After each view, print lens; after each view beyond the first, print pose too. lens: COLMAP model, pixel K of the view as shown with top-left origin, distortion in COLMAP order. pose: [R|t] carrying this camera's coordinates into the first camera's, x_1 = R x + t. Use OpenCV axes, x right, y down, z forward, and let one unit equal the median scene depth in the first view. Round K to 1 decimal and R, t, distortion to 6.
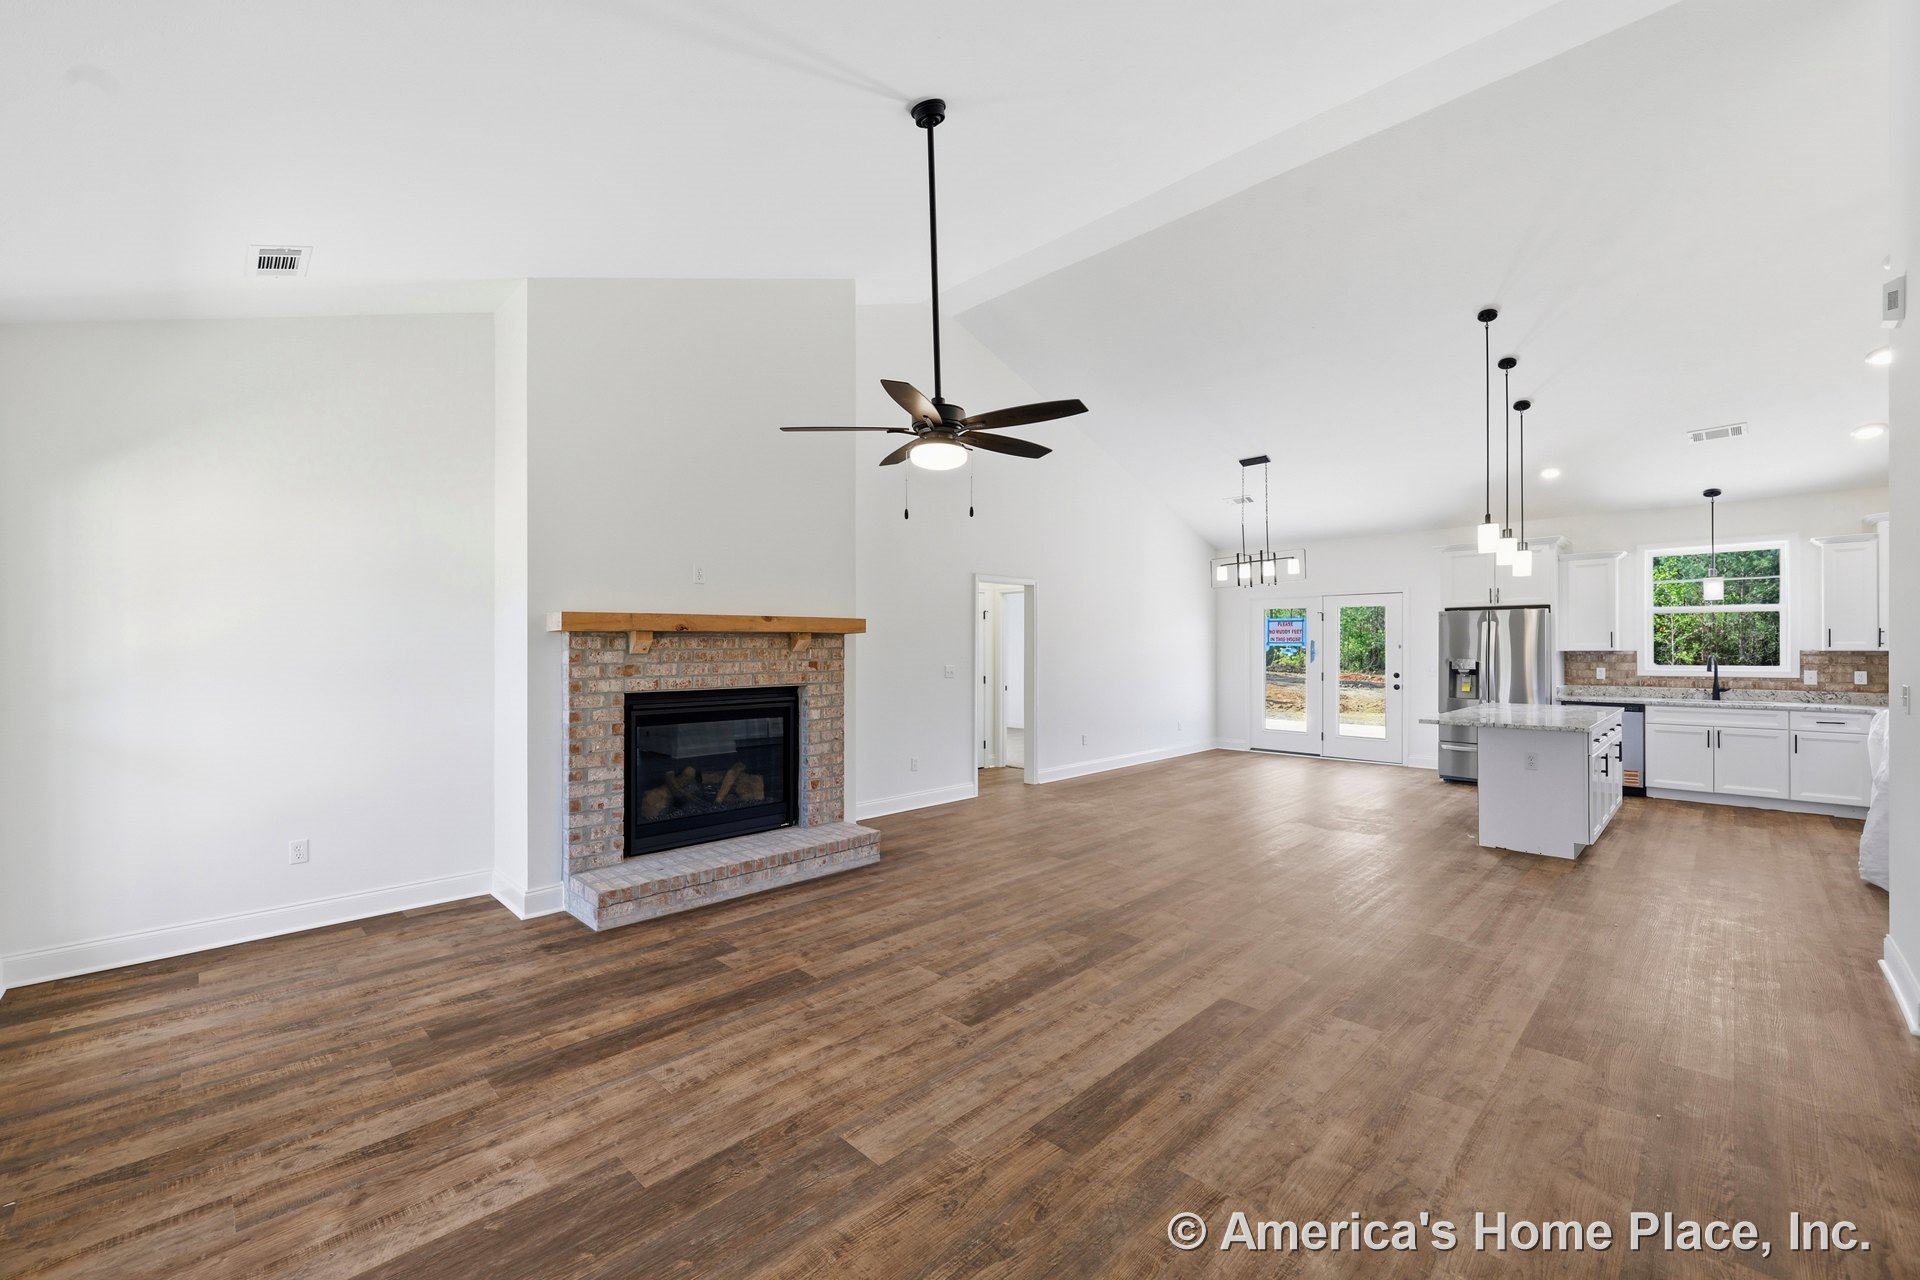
lens RADIAL K [[777.0, 0, 960.6], [0, 777.0, 643.9], [0, 0, 1]] dist [0.001971, -0.000195]
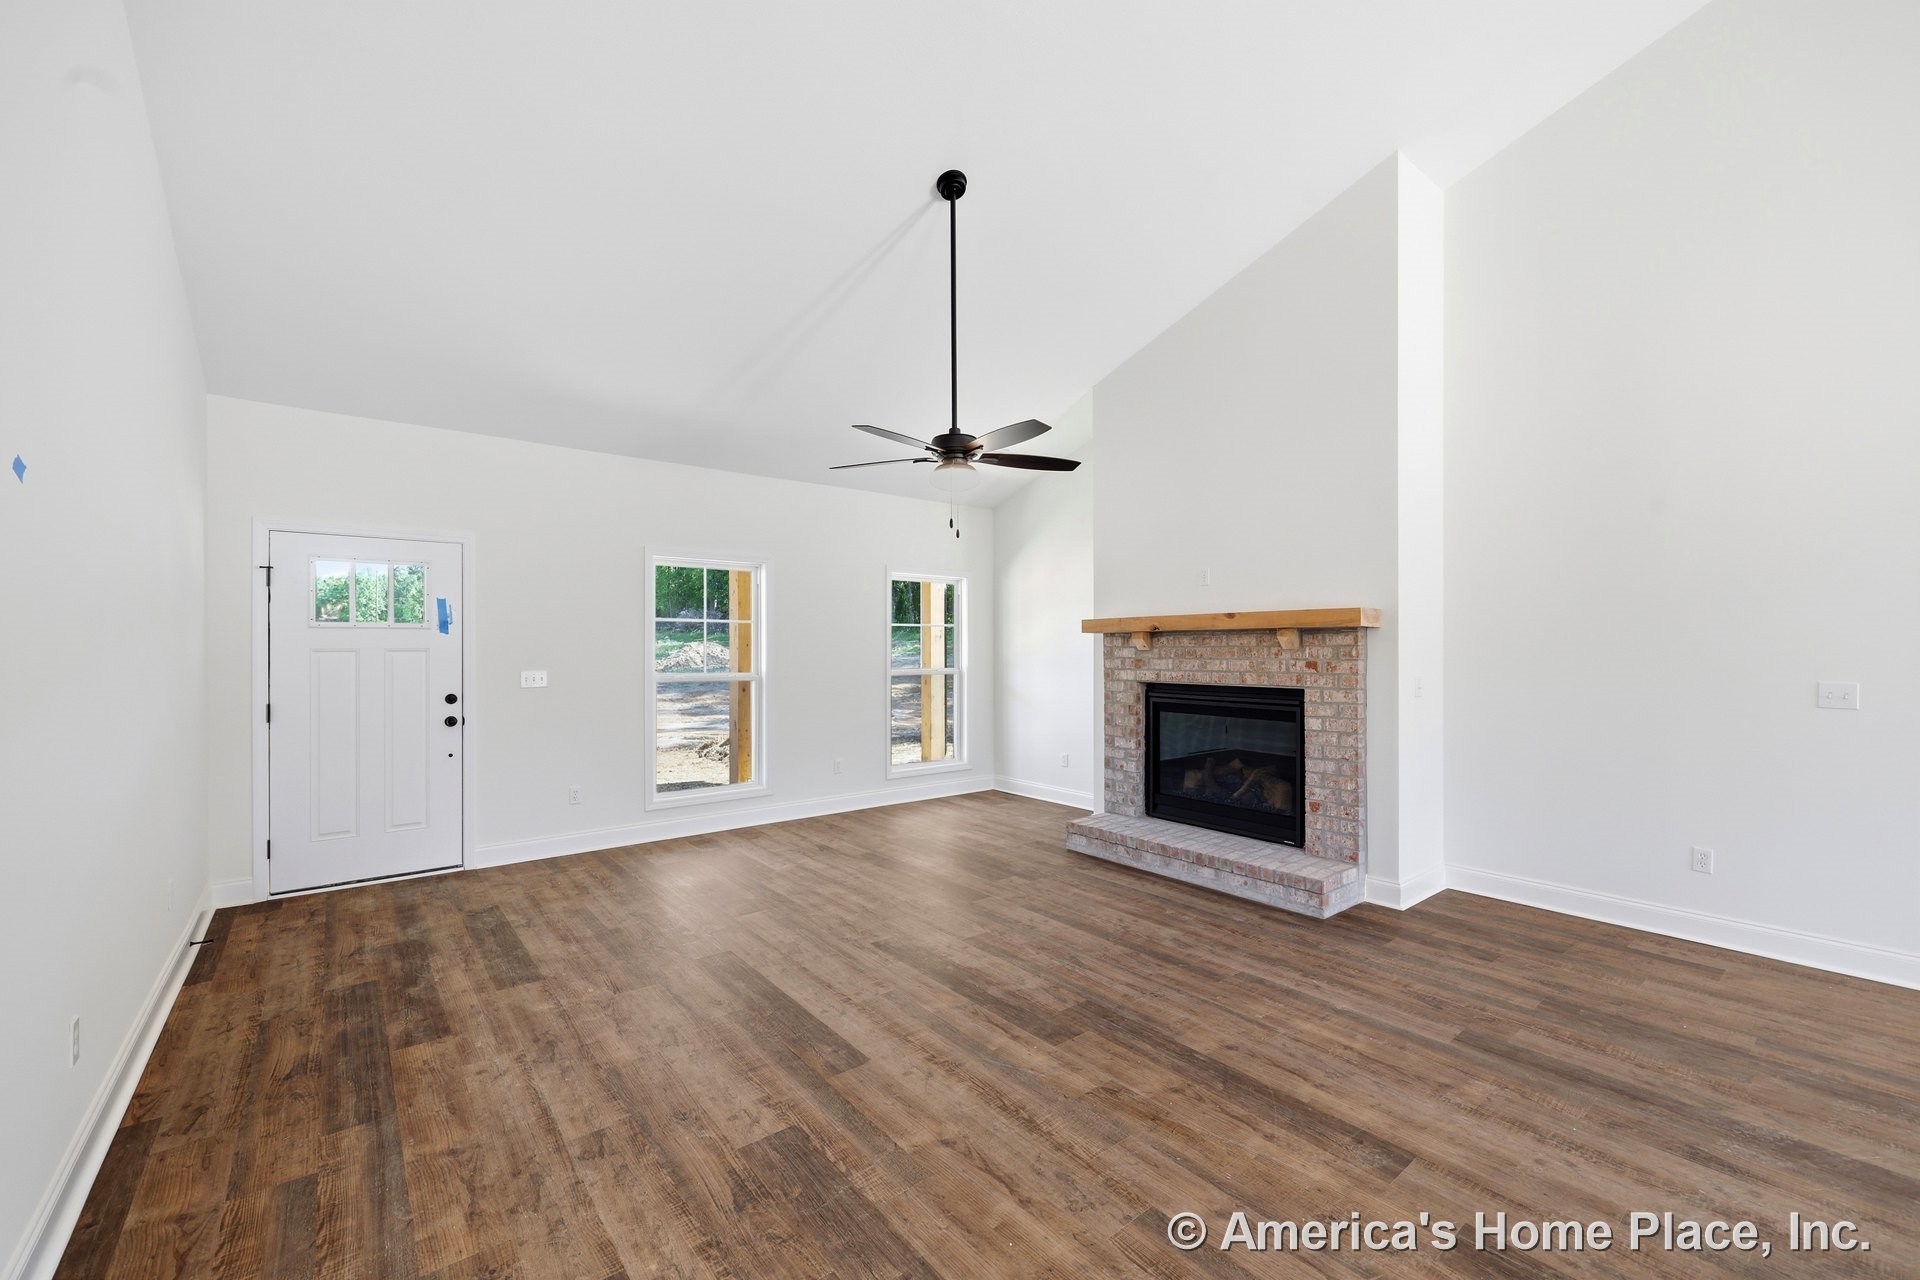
lens RADIAL K [[777.0, 0, 960.6], [0, 777.0, 643.9], [0, 0, 1]] dist [0.001971, -0.000195]
pose [[-0.106743, 0.000348, -0.994287, 0.709415], [0.007033, 0.999975, -0.000405, 0.000997], [0.994262, -0.007036, -0.106742, 0.722080]]
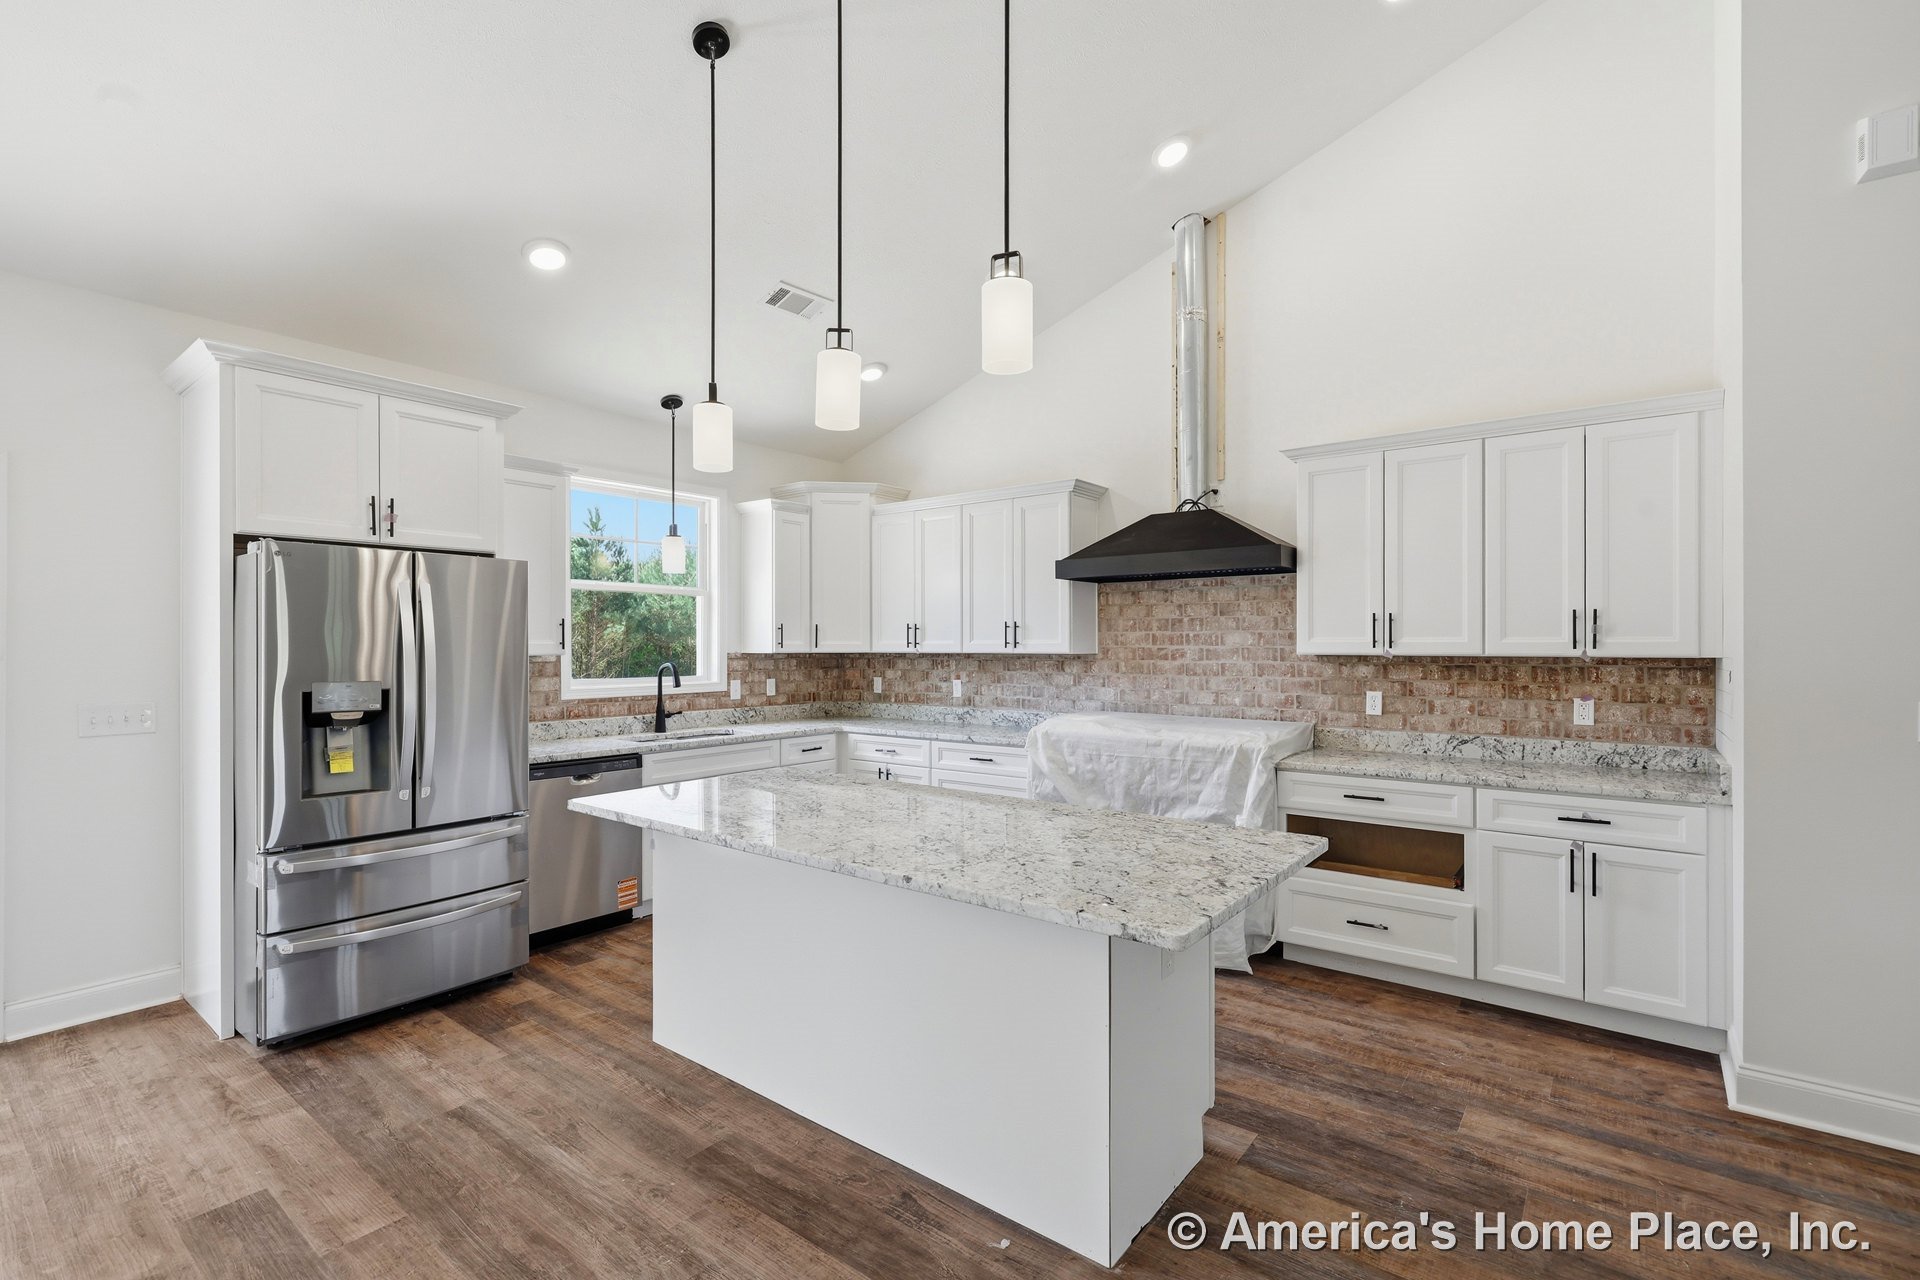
lens RADIAL K [[857.7, 0, 960.0], [0, 857.7, 640.0], [0, 0, 1]] dist [0.002305, 0.000026]
pose [[-0.125318, 0.009481, 0.992071, 0.346857], [-0.003269, 0.999945, -0.009969, 0.004953], [-0.992111, -0.004492, -0.125280, 1.185174]]
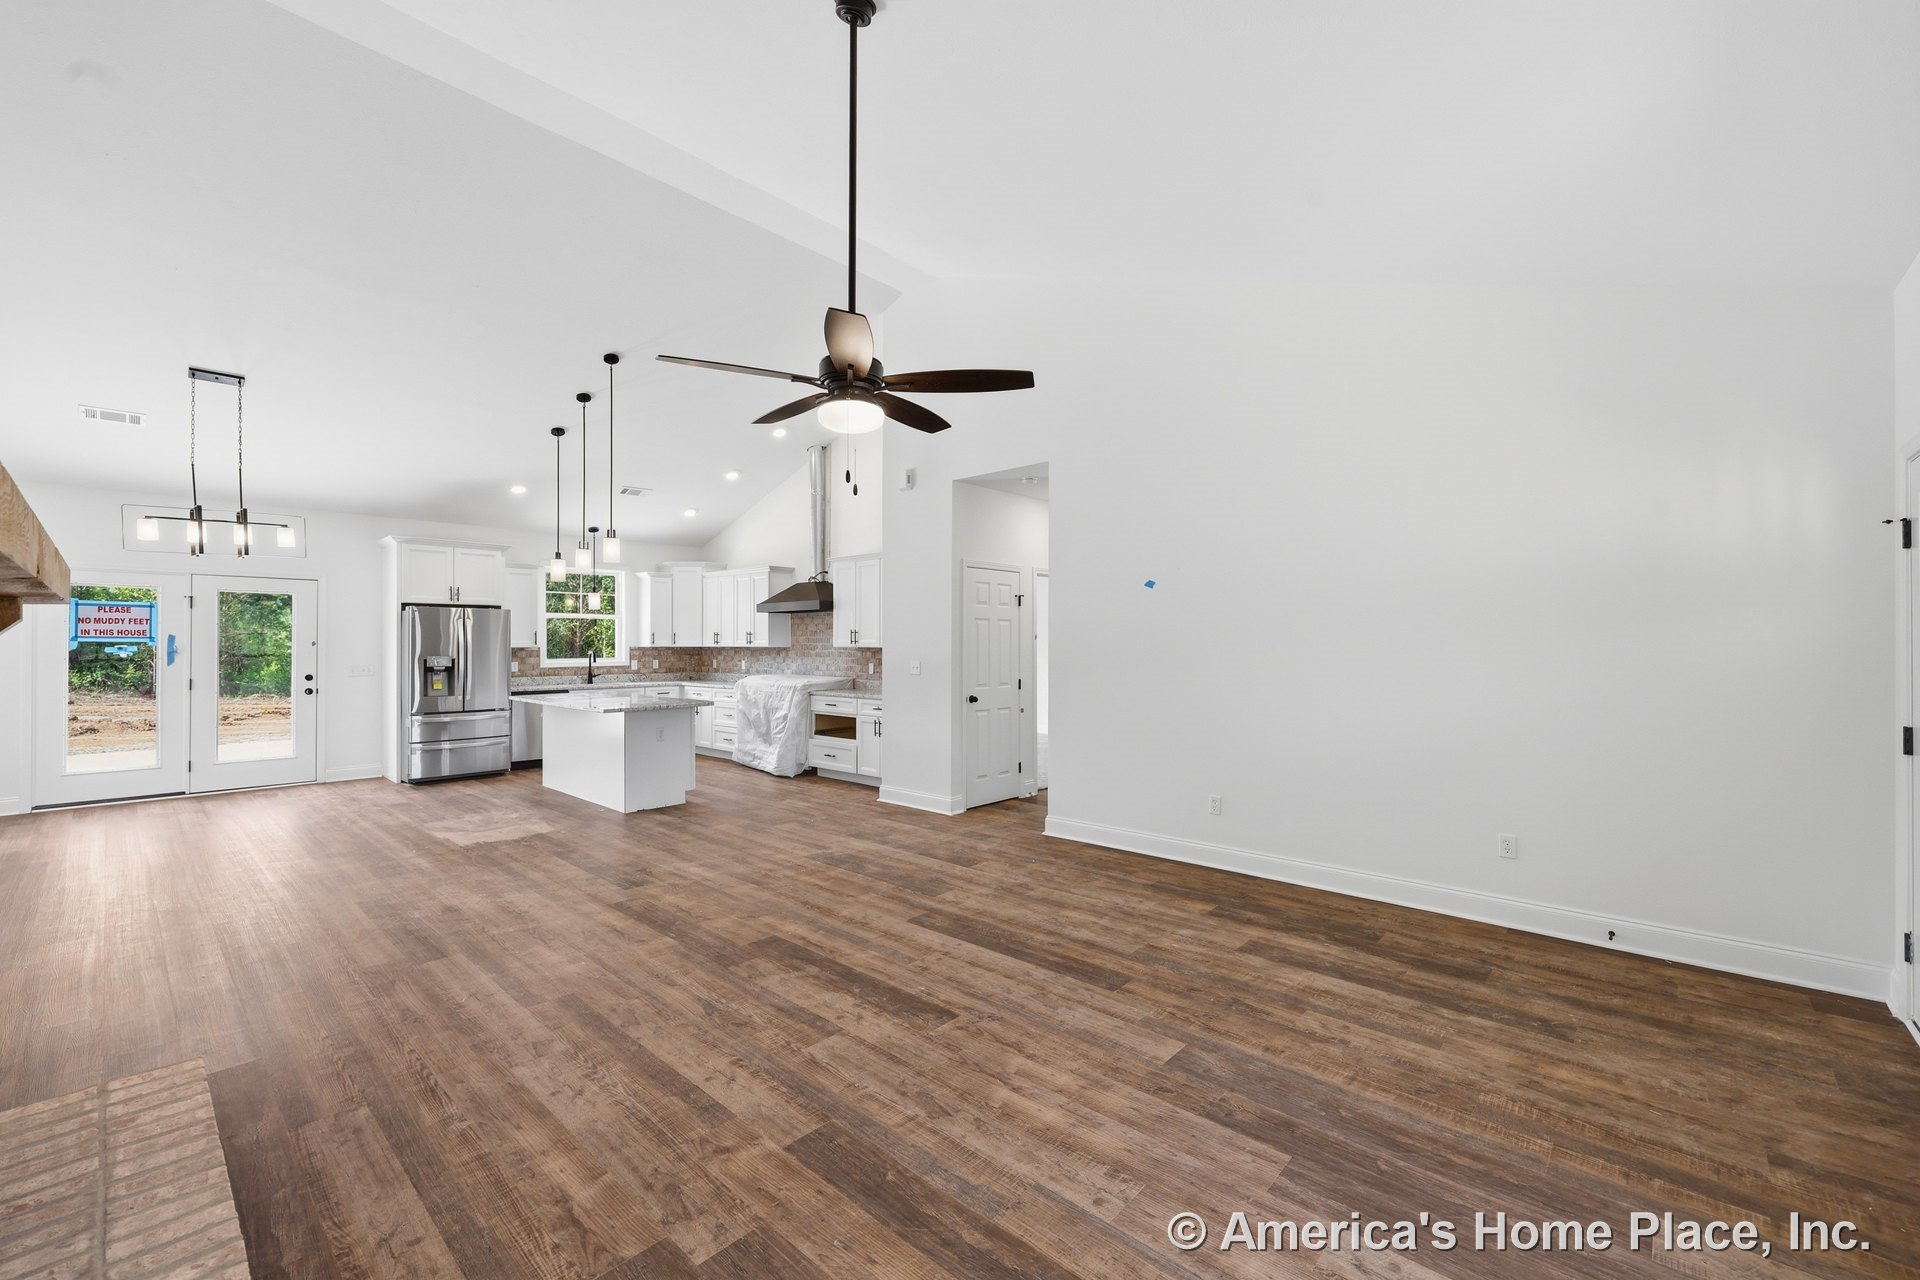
lens RADIAL K [[777.0, 0, 960.6], [0, 777.0, 643.9], [0, 0, 1]] dist [0.001971, -0.000195]
pose [[-0.043927, 0.002242, 0.999032, -0.562947], [-0.004055, 0.999989, -0.002422, 0.005326], [-0.999027, -0.004157, -0.043917, 0.586888]]
